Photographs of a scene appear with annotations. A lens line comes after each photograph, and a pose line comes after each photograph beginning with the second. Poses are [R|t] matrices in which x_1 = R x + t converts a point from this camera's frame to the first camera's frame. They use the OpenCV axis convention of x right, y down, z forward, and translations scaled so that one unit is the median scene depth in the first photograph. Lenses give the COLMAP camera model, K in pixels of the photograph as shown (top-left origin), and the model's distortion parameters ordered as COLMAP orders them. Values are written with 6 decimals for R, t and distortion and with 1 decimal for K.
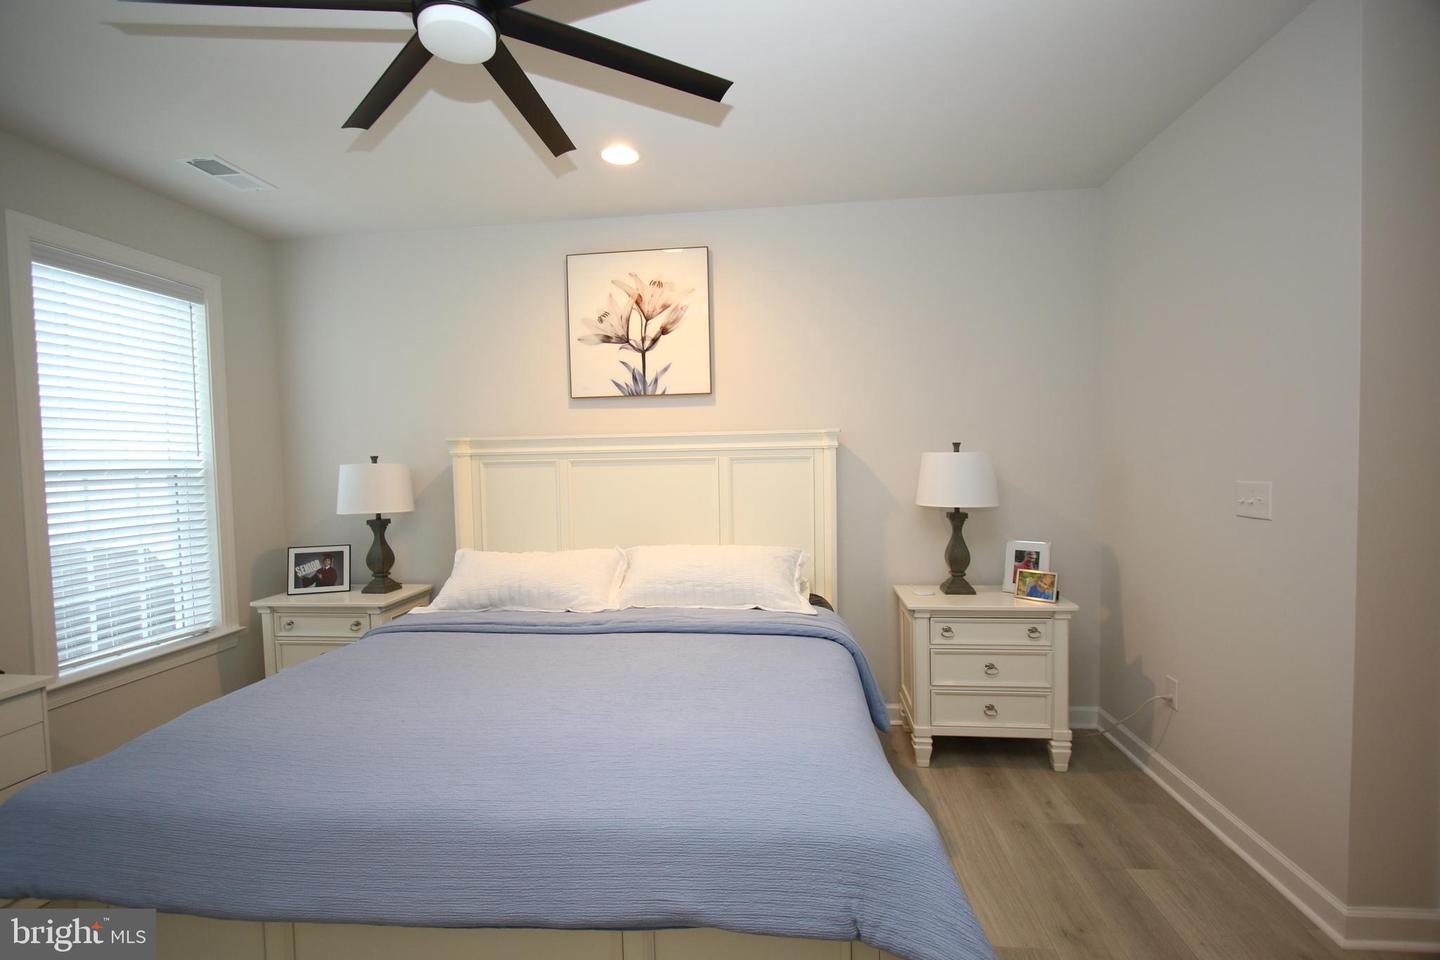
lens RADIAL K [[654.7, 0, 718.9], [0, 654.7, 479.0], [0, 0, 1]] dist [-0.017153, 0.001669]
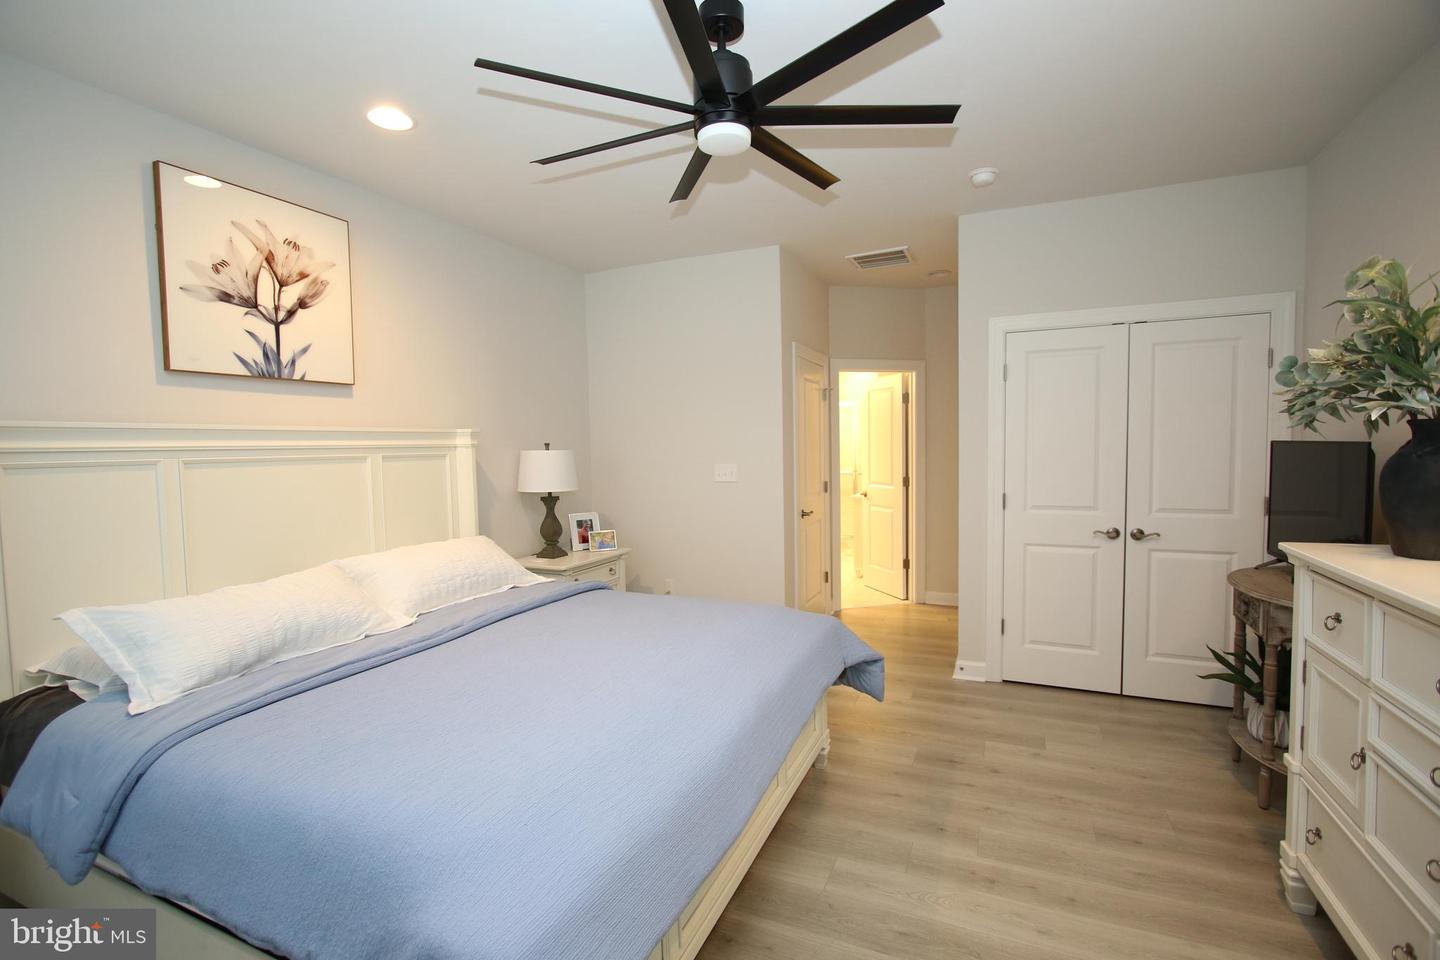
lens RADIAL K [[654.7, 0, 714.8], [0, 654.7, 476.1], [0, 0, 1]] dist [-0.017153, 0.001669]
pose [[0.310060, -0.031149, 0.950207, -0.712447], [0.048064, 0.998699, 0.017055, 0.003962], [-0.949501, 0.040383, 0.311154, 0.251242]]
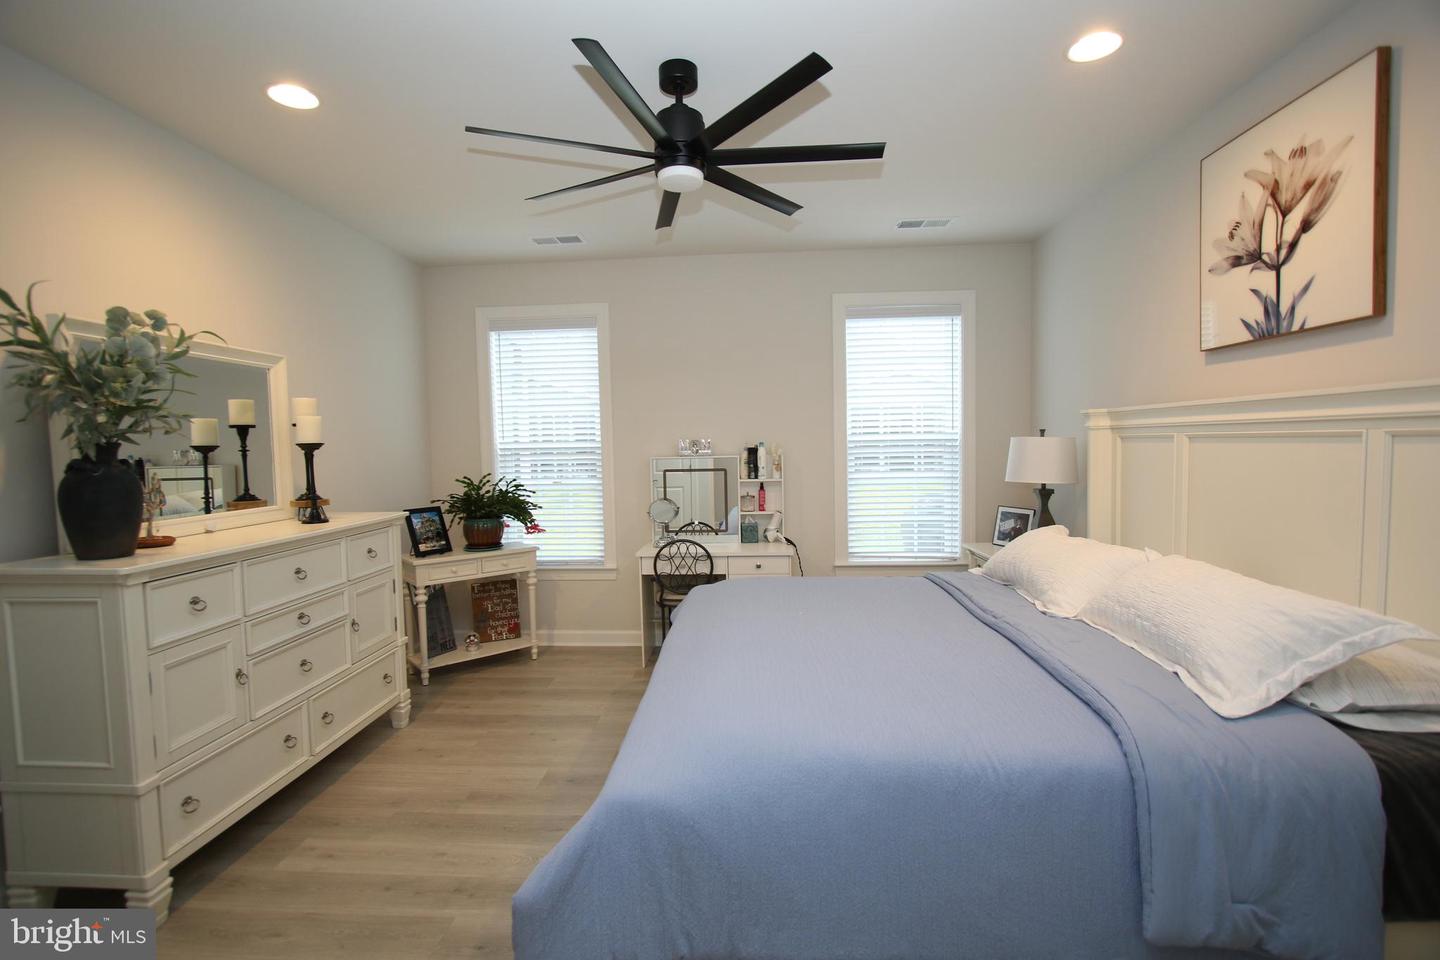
lens RADIAL K [[654.7, 0, 718.3], [0, 654.7, 480.4], [0, 0, 1]] dist [-0.017153, 0.001669]
pose [[0.054876, 0.075241, -0.995654, 0.509702], [-0.015205, 0.997104, 0.074512, -0.023211], [0.998377, 0.011050, 0.055861, 0.412598]]
